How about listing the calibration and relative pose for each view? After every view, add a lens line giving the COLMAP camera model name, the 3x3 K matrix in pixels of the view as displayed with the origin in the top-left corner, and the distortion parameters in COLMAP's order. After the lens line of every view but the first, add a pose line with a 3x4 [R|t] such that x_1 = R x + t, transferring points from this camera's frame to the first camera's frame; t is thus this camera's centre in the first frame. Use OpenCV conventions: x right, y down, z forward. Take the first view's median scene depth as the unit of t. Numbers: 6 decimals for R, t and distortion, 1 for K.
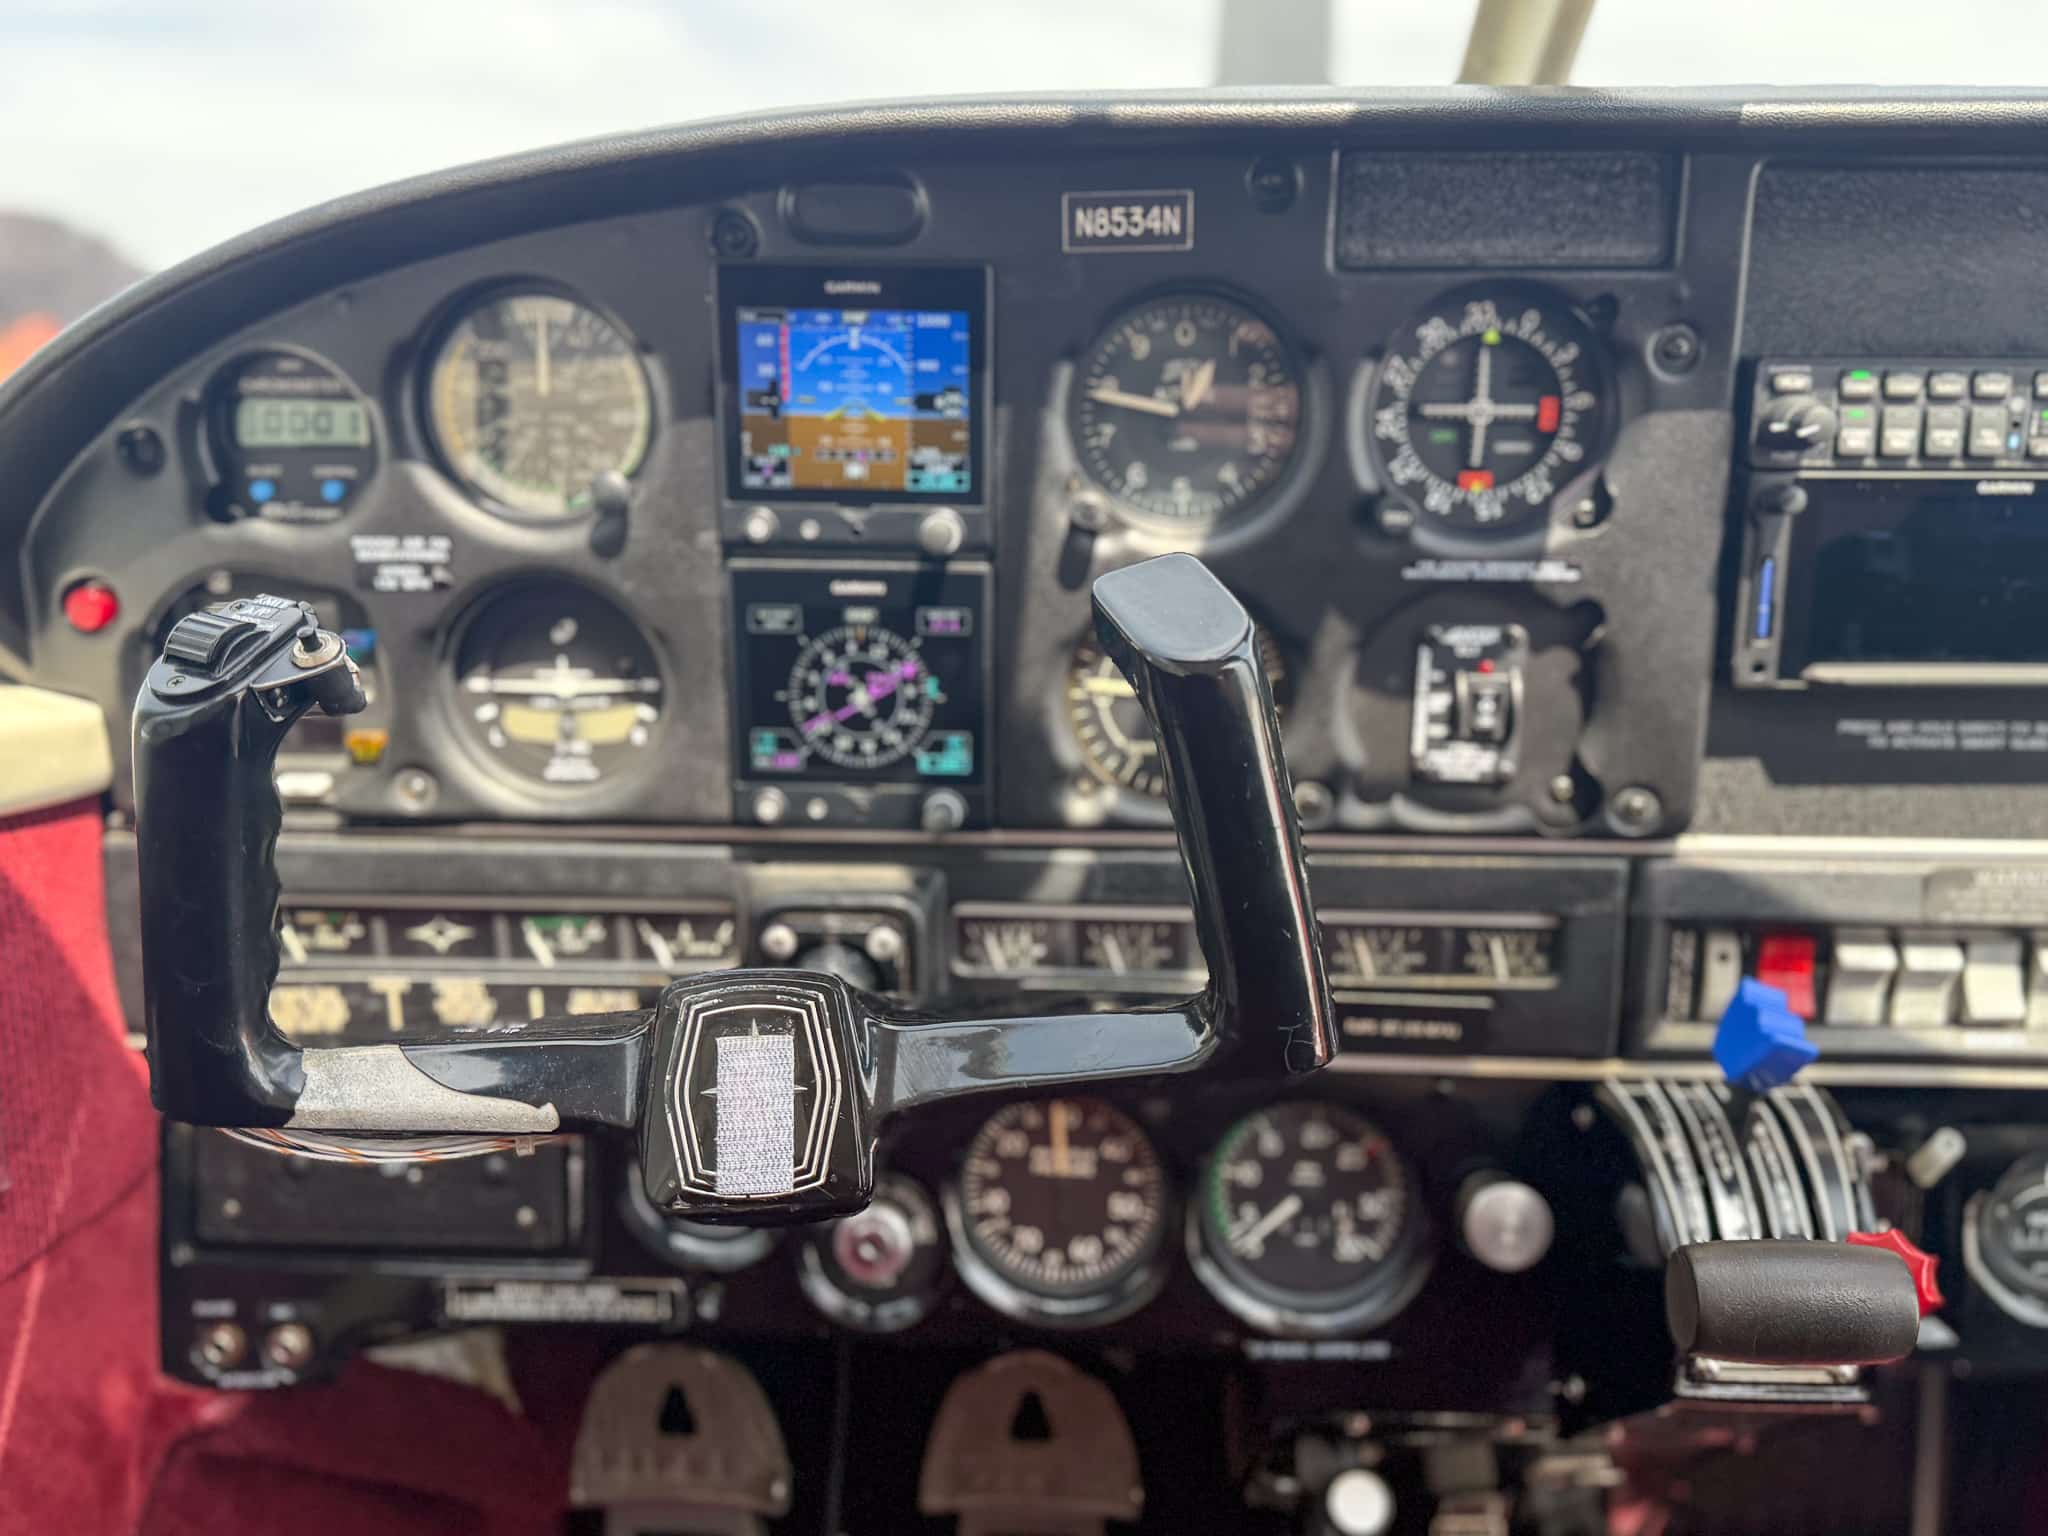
lens RADIAL K [[1723.1, 0, 1018.4], [0, 1723.1, 771.0], [0, 0, 1]] dist [0.136928, -0.292876]
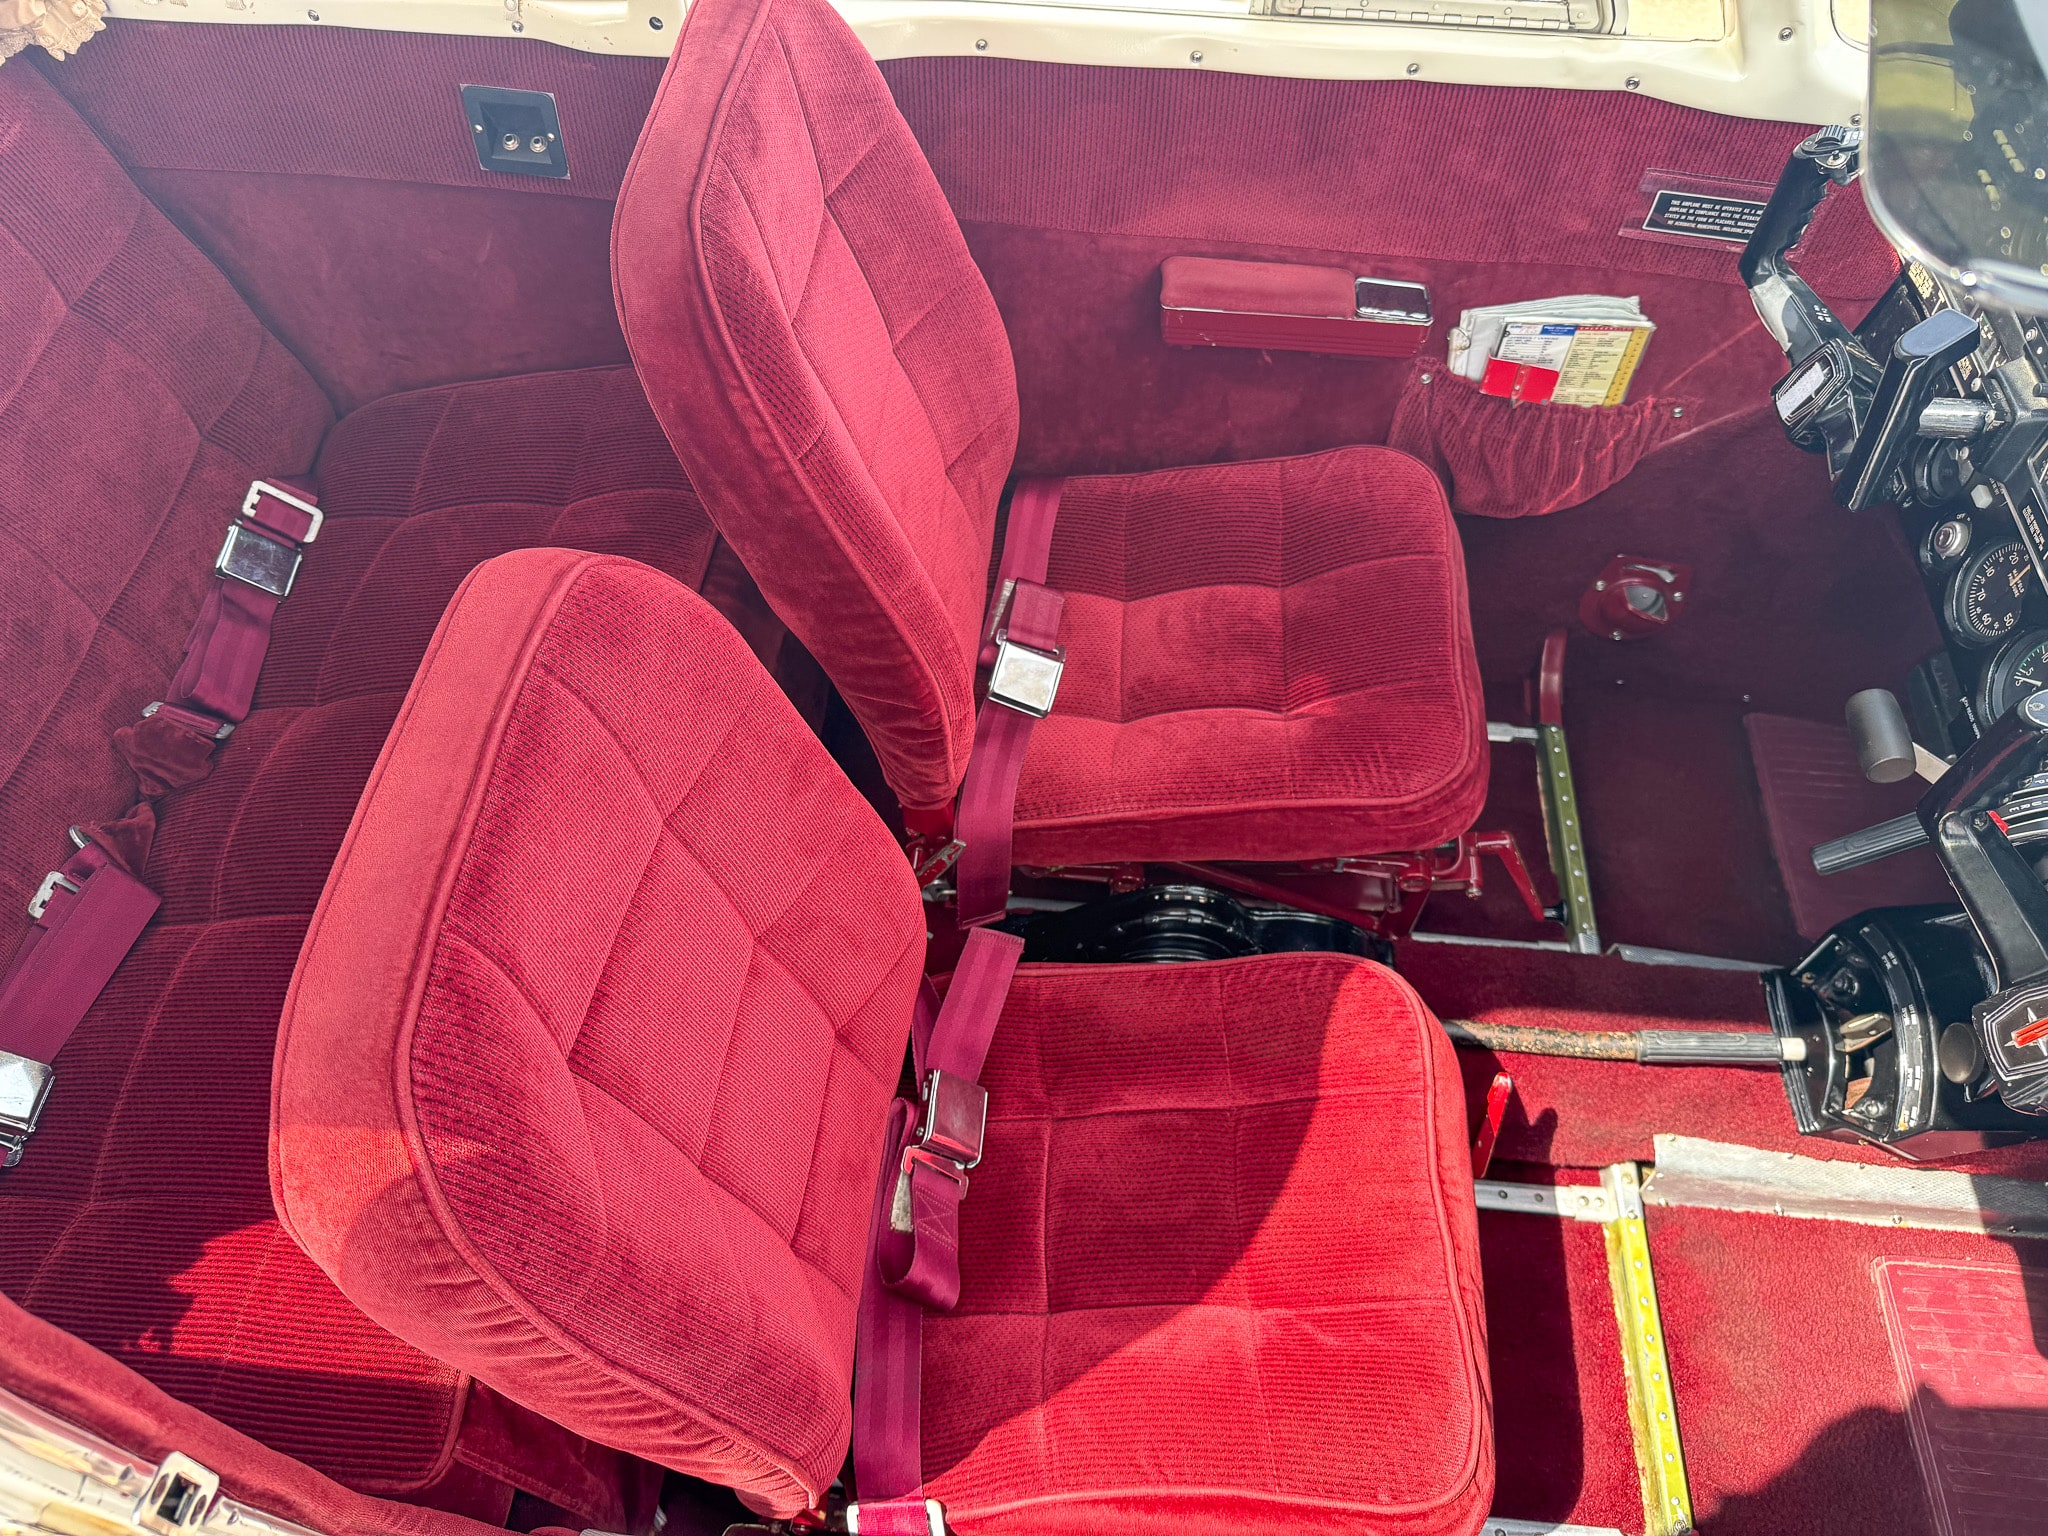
lens RADIAL K [[1442.8, 0, 1024.0], [0, 1442.8, 768.0], [0, 0, 1]] dist [0.026097, -0.037406]
pose [[-0.036501, 0.813580, -0.580306, 1.358226], [-0.238451, 0.556830, 0.795664, -0.797263], [0.970468, 0.167417, 0.173674, -0.403397]]
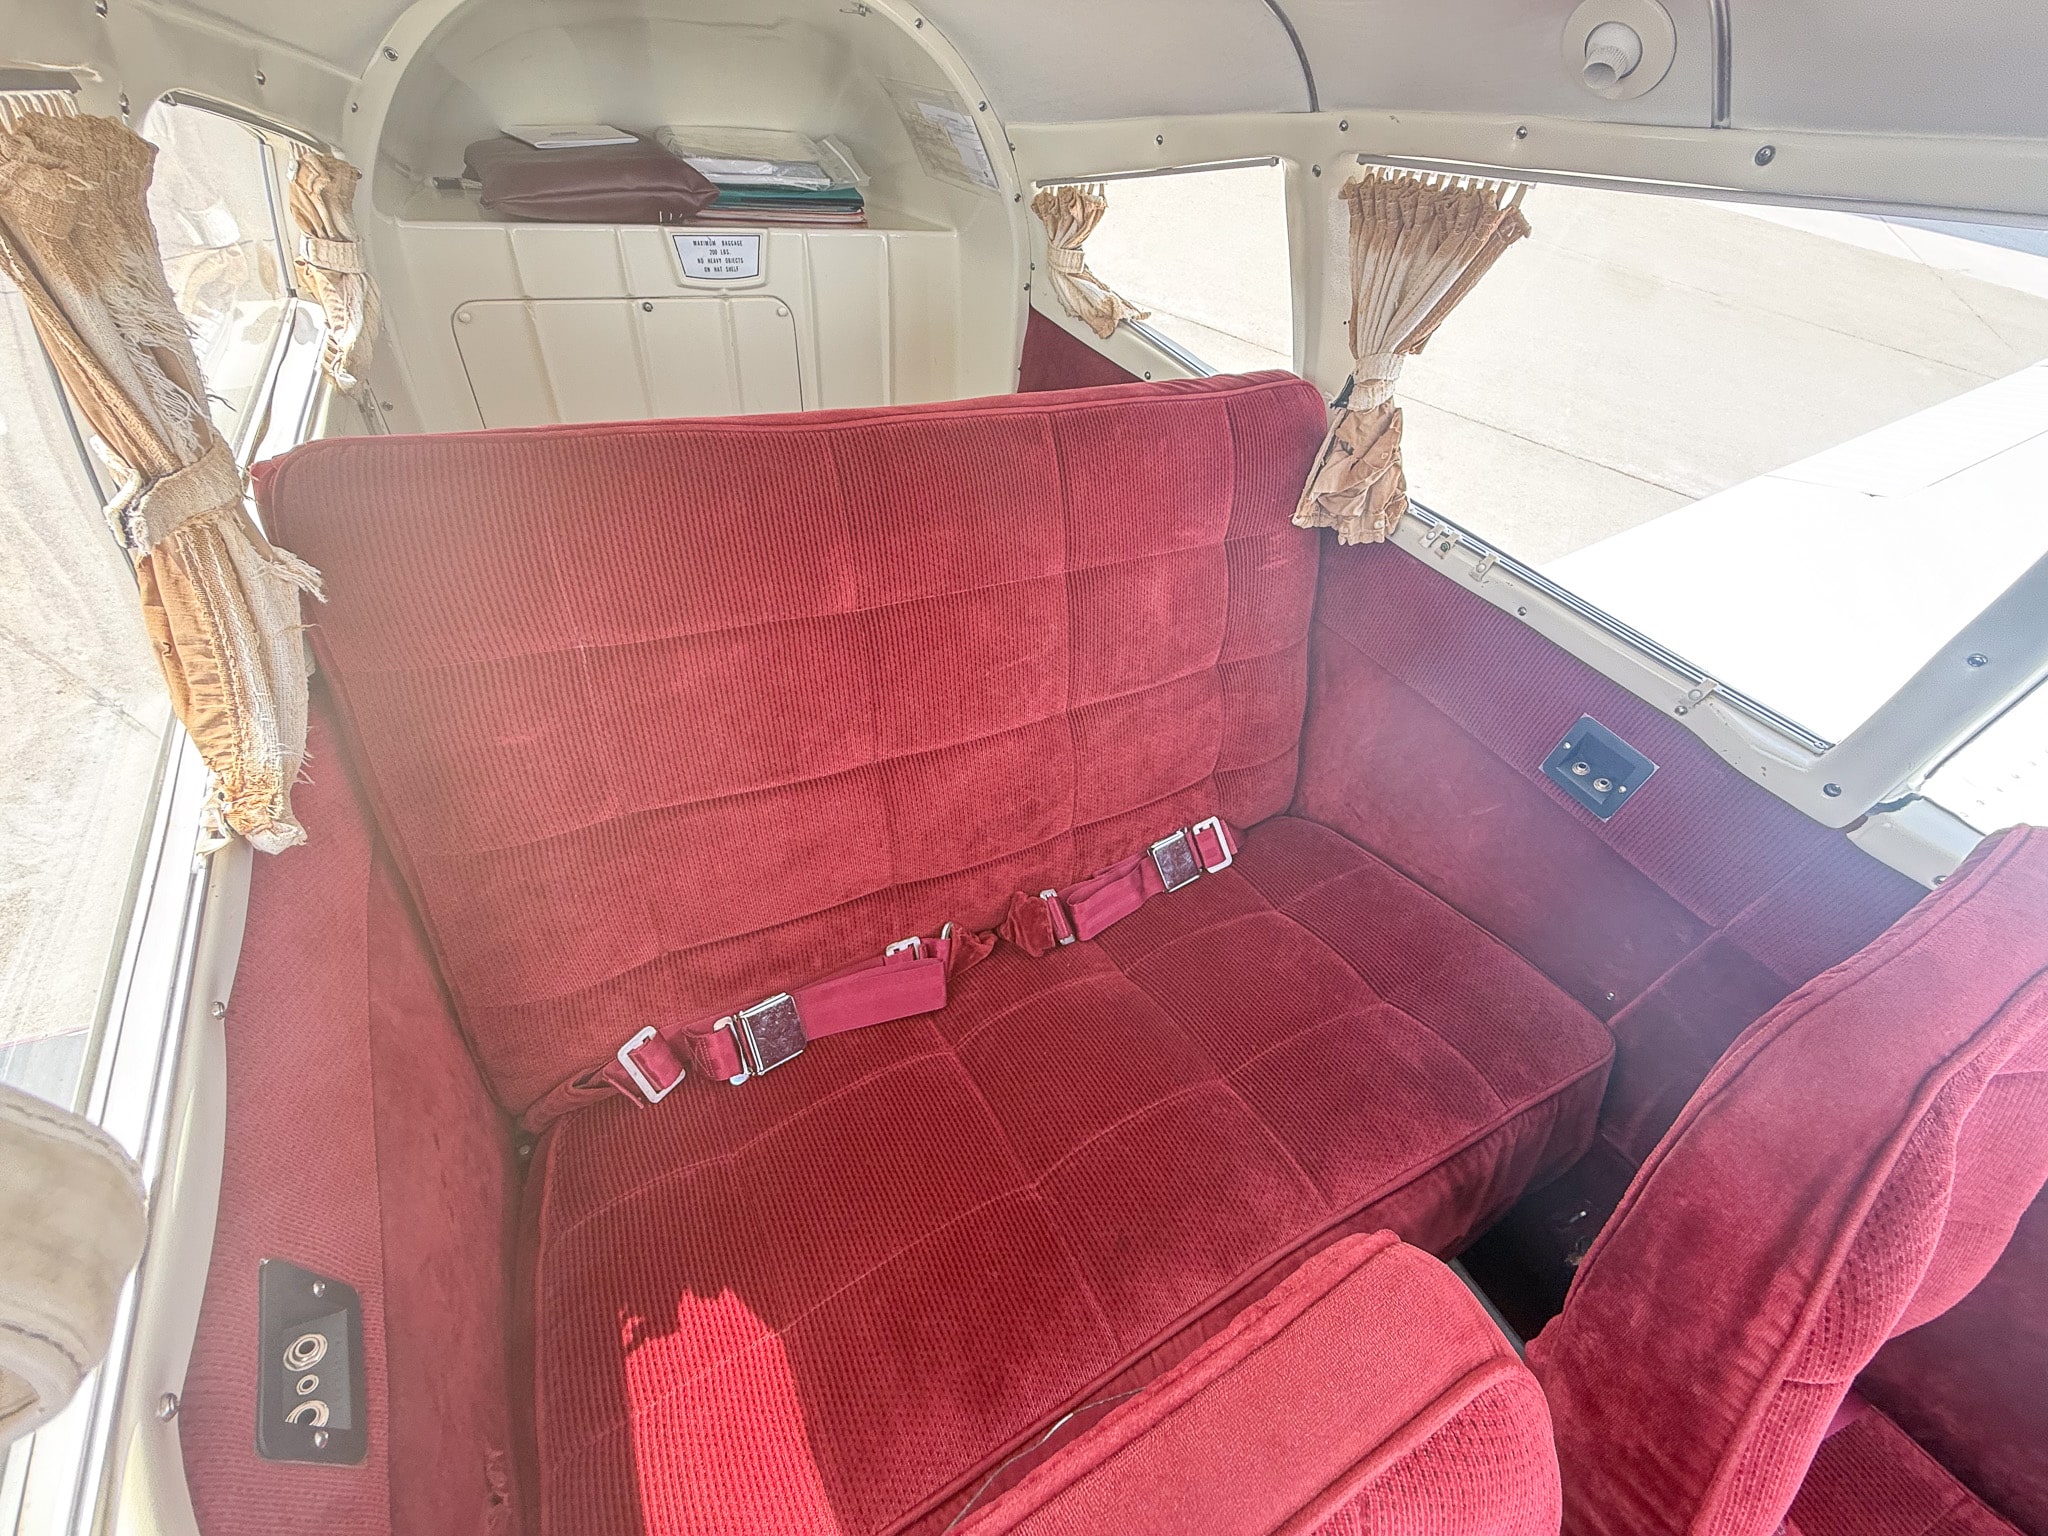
lens RADIAL K [[813.4, 0, 1017.8], [0, 813.4, 771.5], [0, 0, 1]] dist [-0.001223, 0.000118]
pose [[-0.844239, 0.295929, -0.446864, 0.828602], [-0.228001, 0.556254, 0.799122, -0.312439], [0.485053, 0.776536, -0.402139, -0.839447]]
